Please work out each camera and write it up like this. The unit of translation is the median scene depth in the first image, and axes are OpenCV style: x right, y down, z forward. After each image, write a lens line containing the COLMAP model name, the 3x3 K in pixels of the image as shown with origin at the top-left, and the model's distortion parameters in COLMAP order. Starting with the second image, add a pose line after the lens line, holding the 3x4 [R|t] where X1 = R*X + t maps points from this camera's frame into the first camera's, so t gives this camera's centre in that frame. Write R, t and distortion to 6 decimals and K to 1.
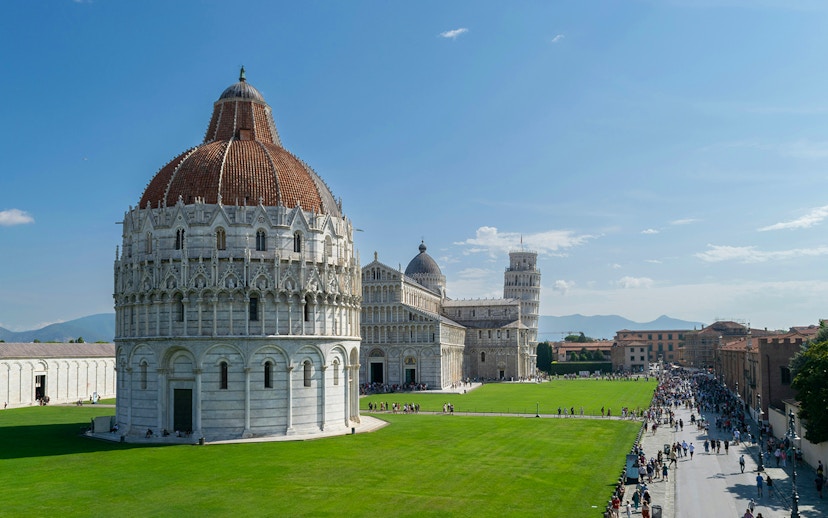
lens RADIAL K [[731.3, 0, 414.0], [0, 731.3, 259.0], [0, 0, 1]] dist [-0.002415, -0.003075]
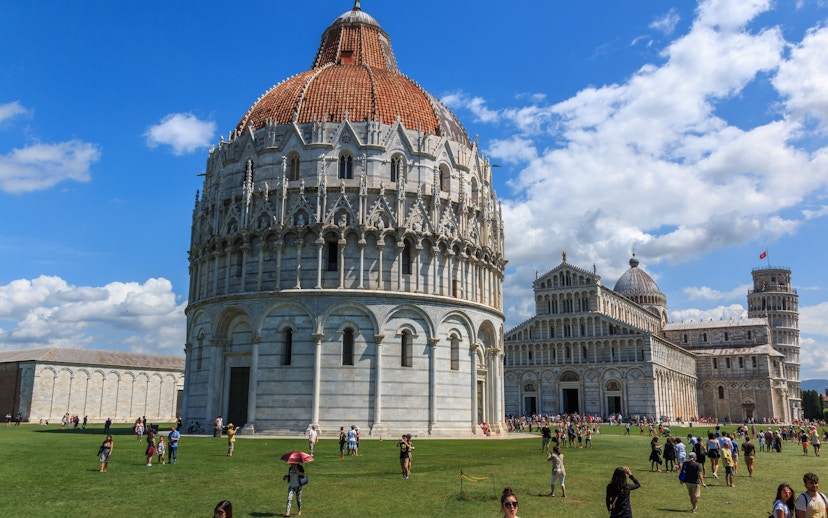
lens RADIAL K [[698.8, 0, 414.1], [0, 698.8, 247.3], [0, 0, 1]] dist [0.042400, -0.095215]
pose [[0.943980, -0.059860, -0.324529, 0.075951], [0.018665, 0.991521, -0.128596, 0.141489], [0.329476, 0.115334, 0.937093, 0.360304]]
